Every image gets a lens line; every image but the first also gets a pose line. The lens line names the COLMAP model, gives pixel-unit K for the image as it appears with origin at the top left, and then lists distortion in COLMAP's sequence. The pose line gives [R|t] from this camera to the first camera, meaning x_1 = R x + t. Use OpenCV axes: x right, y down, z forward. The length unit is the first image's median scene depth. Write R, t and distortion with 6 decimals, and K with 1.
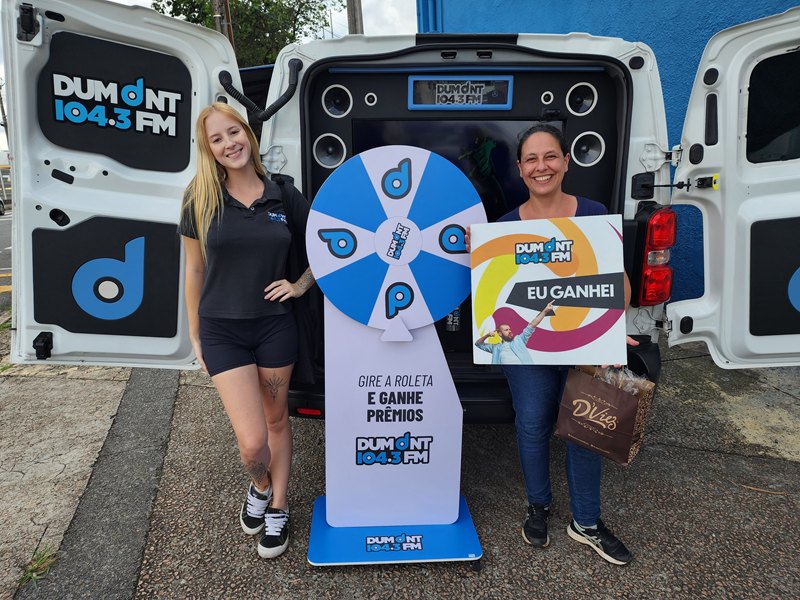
lens RADIAL K [[547.2, 0, 396.5], [0, 547.2, 309.5], [0, 0, 1]] dist [0.062242, -0.061637]
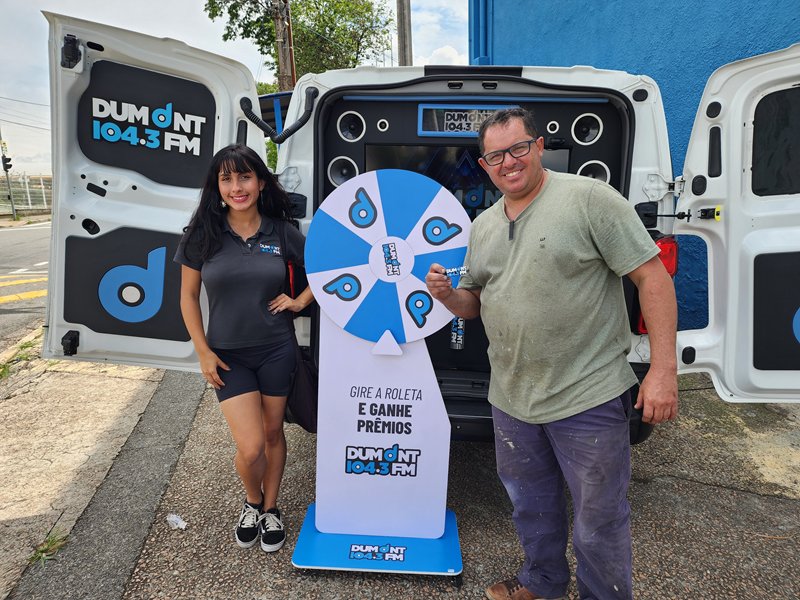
lens RADIAL K [[547.2, 0, 406.9], [0, 547.2, 305.9], [0, 0, 1]] dist [0.062242, -0.061637]
pose [[0.995489, 0.046363, -0.082783, 0.111663], [-0.049399, 0.998165, -0.035021, -0.000978], [0.081008, 0.038952, 0.995952, -0.035859]]
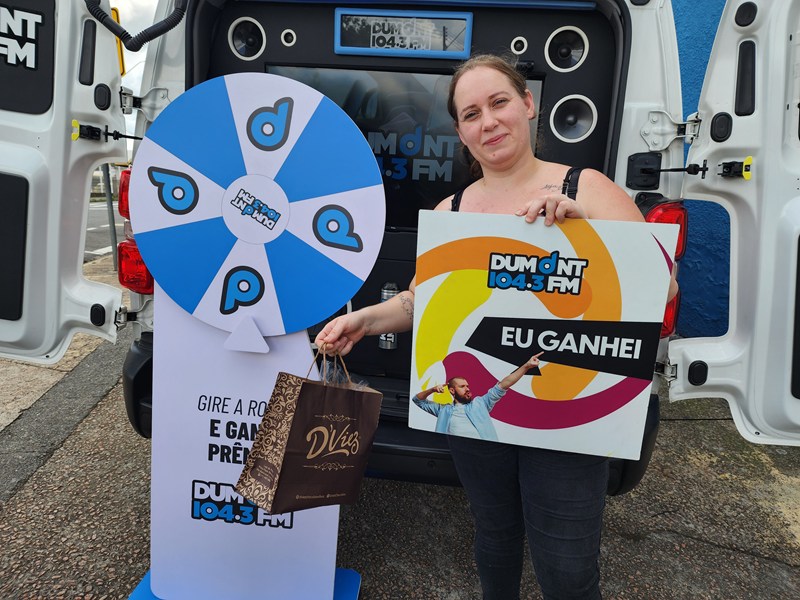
lens RADIAL K [[547.2, 0, 408.5], [0, 547.2, 298.0], [0, 0, 1]] dist [0.062242, -0.061637]
pose [[0.988834, 0.091449, -0.117666, 0.264512], [-0.097539, 0.994118, -0.047069, 0.001889], [0.112670, 0.058020, 0.991937, 0.291472]]
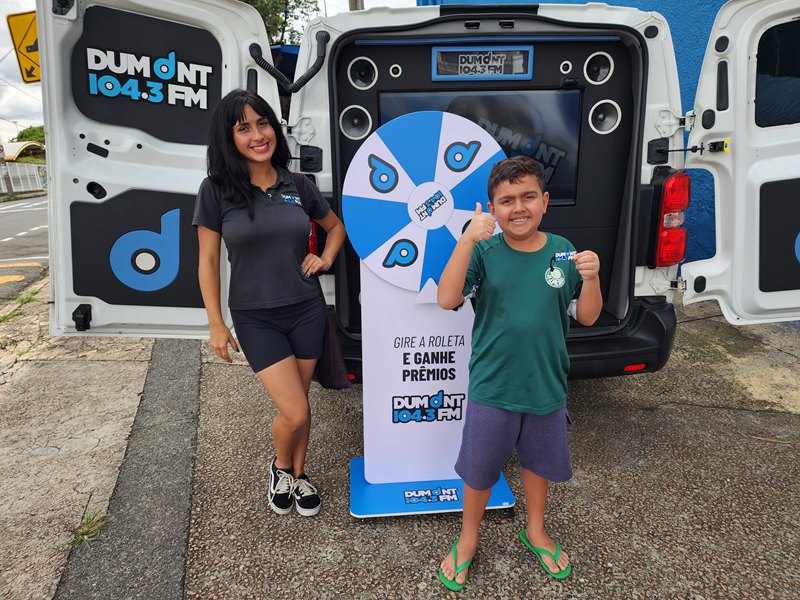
lens RADIAL K [[547.2, 0, 411.0], [0, 547.2, 308.2], [0, 0, 1]] dist [0.062242, -0.061637]
pose [[0.999279, -0.024649, 0.028887, -0.062709], [0.024055, 0.999496, 0.020724, 0.042854], [-0.029383, -0.020015, 0.999368, -0.040298]]
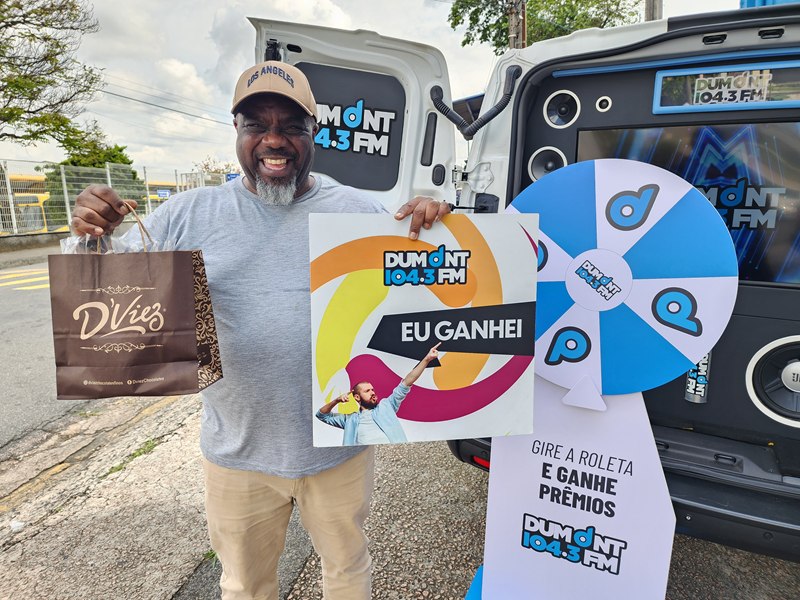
lens RADIAL K [[547.2, 0, 392.1], [0, 547.2, 296.0], [0, 0, 1]] dist [0.062242, -0.061637]
pose [[0.869299, 0.104727, -0.483065, 0.116947], [-0.126376, 0.991905, -0.012378, -0.051376], [0.477859, 0.071808, 0.875497, 0.159168]]
